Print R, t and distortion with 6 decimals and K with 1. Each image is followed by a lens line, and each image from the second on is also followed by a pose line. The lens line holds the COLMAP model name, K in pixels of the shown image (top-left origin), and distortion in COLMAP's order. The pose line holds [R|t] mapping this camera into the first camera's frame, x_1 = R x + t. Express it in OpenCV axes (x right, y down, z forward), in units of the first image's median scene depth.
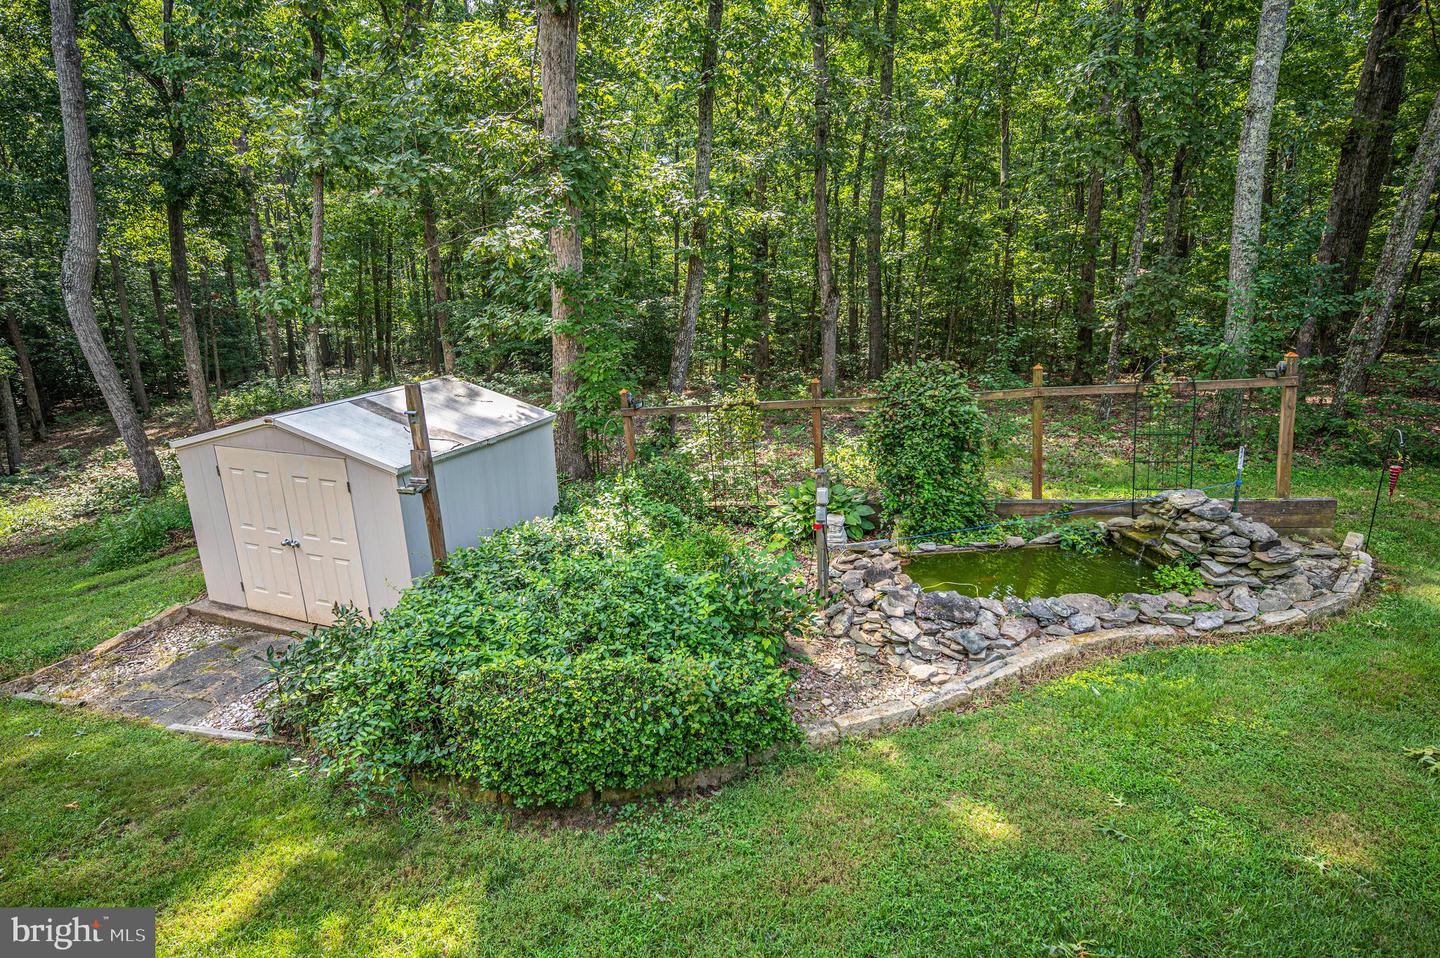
lens RADIAL K [[769.2, 0, 719.1], [0, 769.2, 480.7], [0, 0, 1]] dist [-0.004073, -0.000327]
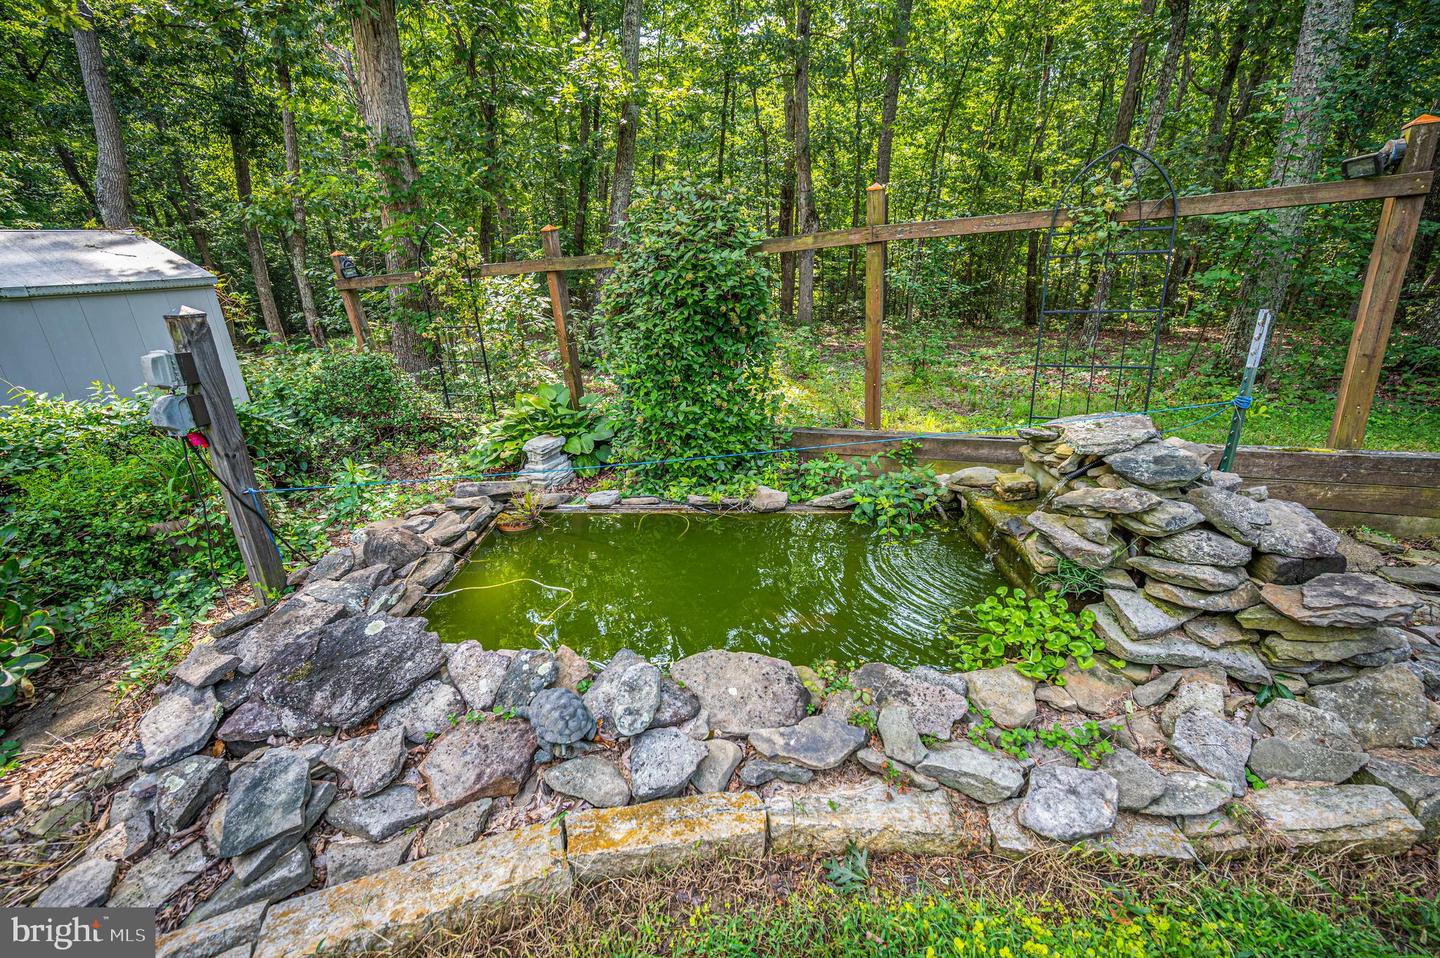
lens RADIAL K [[600.0, 0, 721.2], [0, 600.0, 479.4], [0, 0, 1]] dist [-0.000914, -0.000189]
pose [[0.988800, 0.067481, -0.133118, 0.474380], [-0.054615, 0.993682, 0.098044, 0.030269], [0.138893, -0.089676, 0.986239, 0.681553]]
